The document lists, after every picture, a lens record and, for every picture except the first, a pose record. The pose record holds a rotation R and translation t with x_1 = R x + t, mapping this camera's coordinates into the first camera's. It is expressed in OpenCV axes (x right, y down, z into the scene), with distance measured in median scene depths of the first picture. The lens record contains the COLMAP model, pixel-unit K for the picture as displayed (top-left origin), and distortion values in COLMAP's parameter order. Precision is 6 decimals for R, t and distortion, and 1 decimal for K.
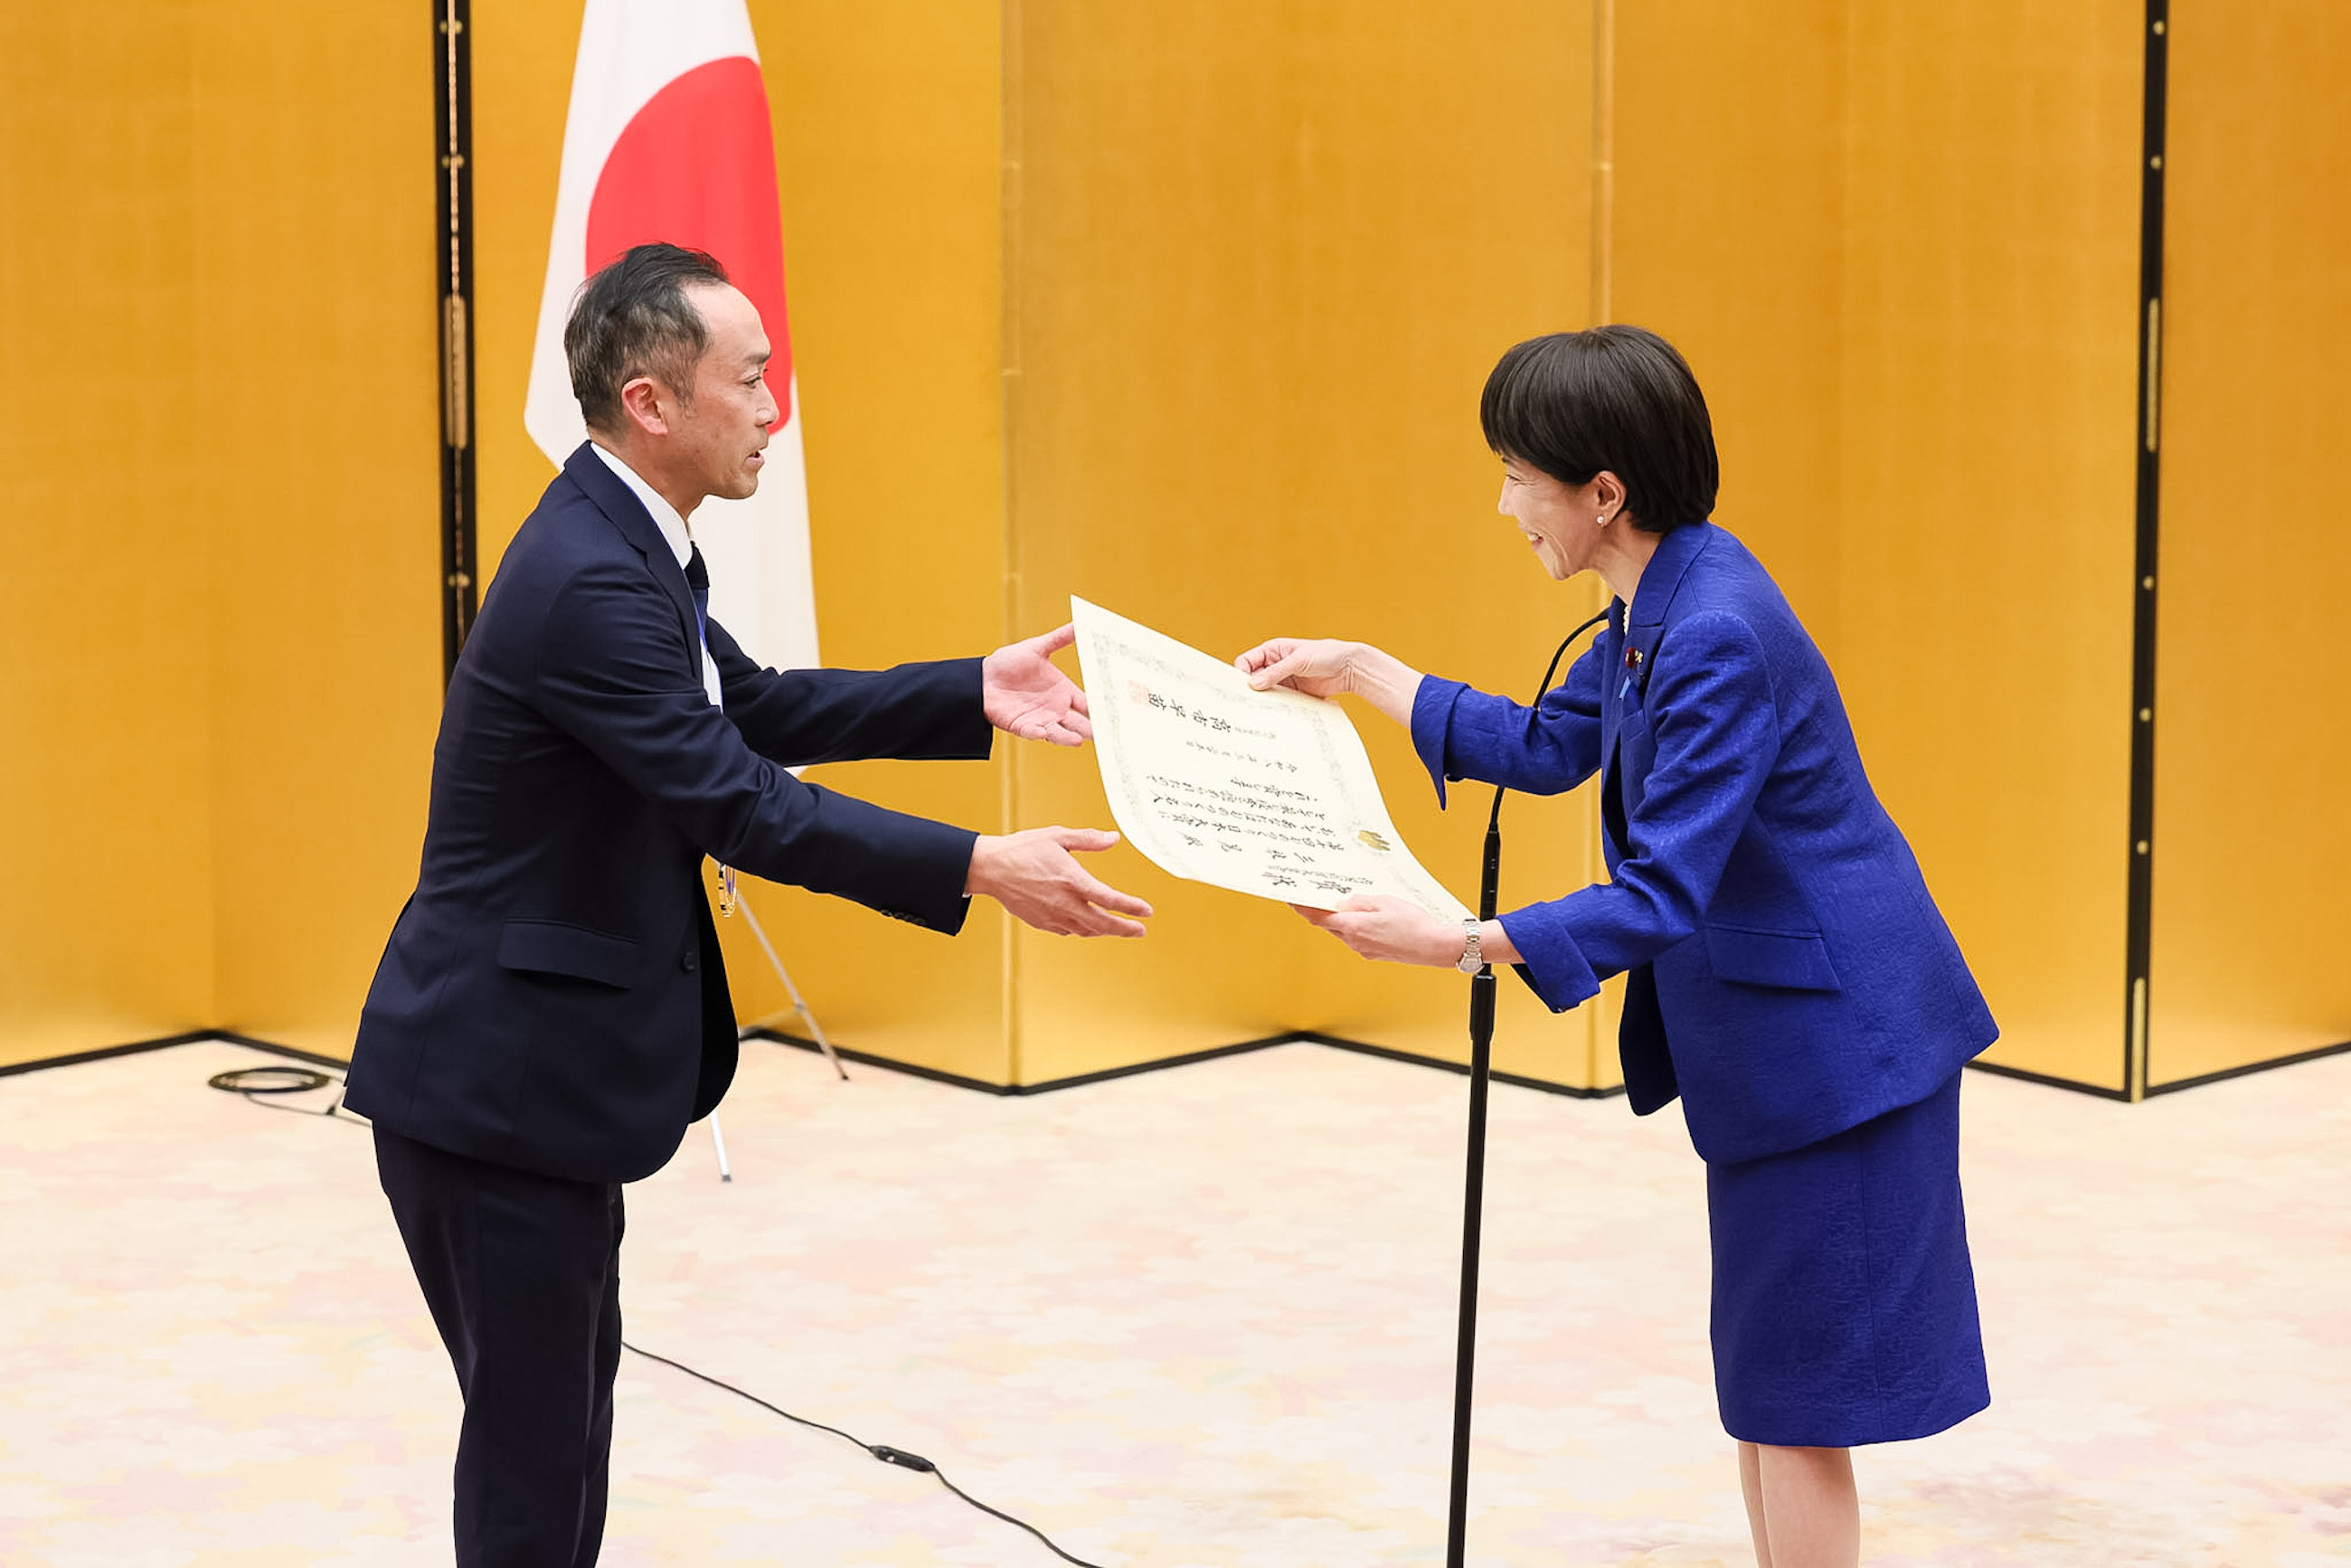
lens RADIAL K [[14116.7, 0, 1150.1], [0, 14116.7, 854.4], [0, 0, 1]] dist [0.144472, 0.000000]
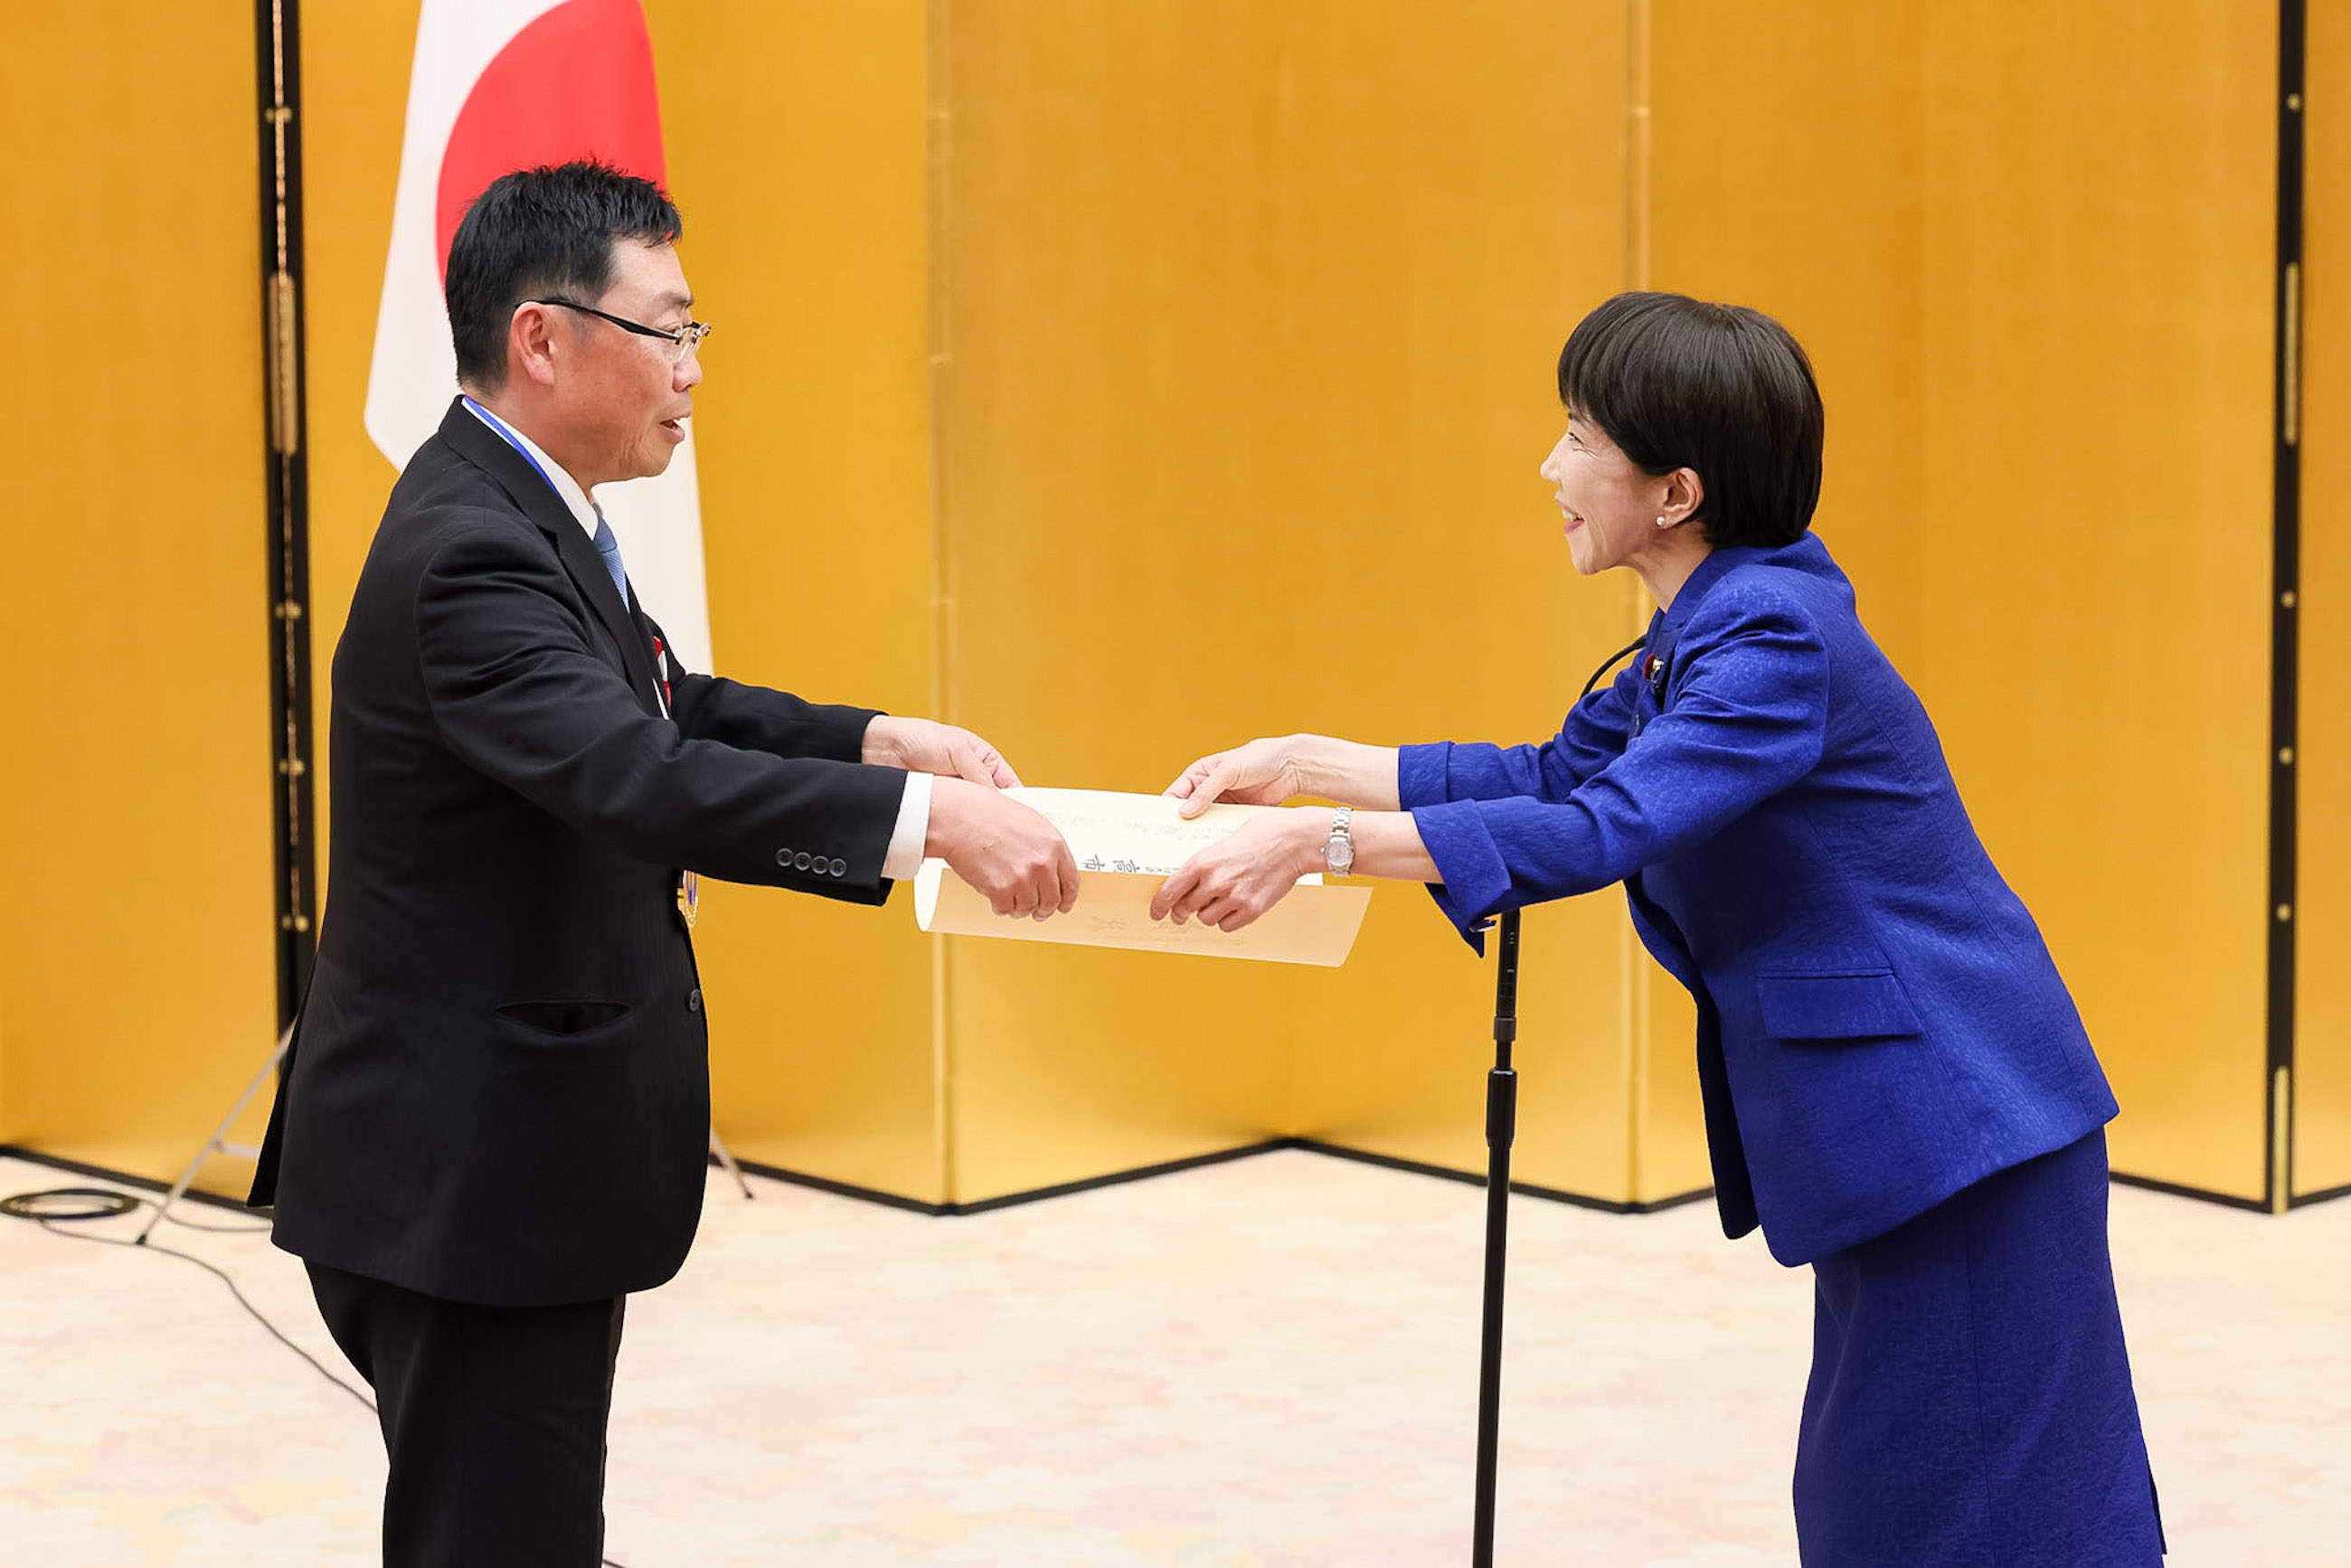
lens RADIAL K [[14116.7, 0, 1106.7], [0, 14116.7, 757.0], [0, 0, 1]] dist [0.144472, 0.000000]
pose [[0.999975, -0.007008, 0.000410, -0.000388], [0.007012, 0.999925, -0.010031, -0.001816], [-0.000339, 0.010033, 0.999950, 0.155327]]
